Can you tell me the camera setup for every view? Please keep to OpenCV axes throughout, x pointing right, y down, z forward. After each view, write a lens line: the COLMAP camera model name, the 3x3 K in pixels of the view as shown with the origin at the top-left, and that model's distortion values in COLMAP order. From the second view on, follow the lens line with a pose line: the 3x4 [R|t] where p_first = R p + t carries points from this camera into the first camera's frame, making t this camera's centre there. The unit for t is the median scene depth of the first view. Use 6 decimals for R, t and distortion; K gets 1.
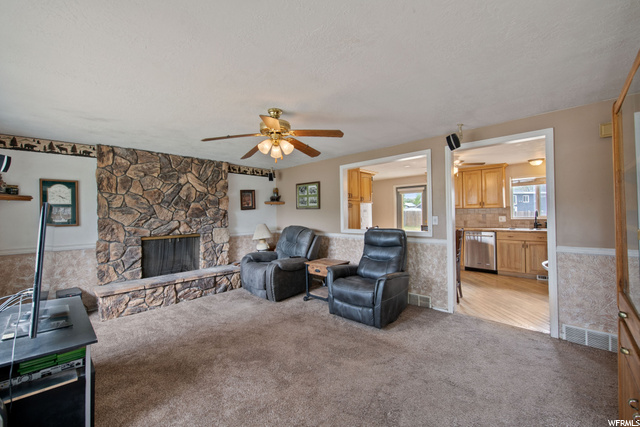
lens RADIAL K [[258.9, 0, 322.8], [0, 258.9, 213.1], [0, 0, 1]] dist [0.001028, 0.000099]
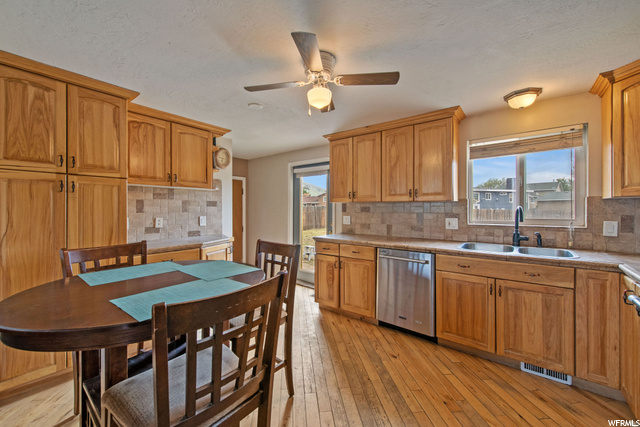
lens RADIAL K [[253.0, 0, 320.7], [0, 253.0, 208.1], [0, 0, 1]] dist [0.000281, -0.000029]
pose [[0.996346, 0.017821, 0.083529, 0.524033], [-0.017887, 0.999840, 0.000040, -0.004932], [-0.083515, -0.001534, 0.996505, 0.698635]]
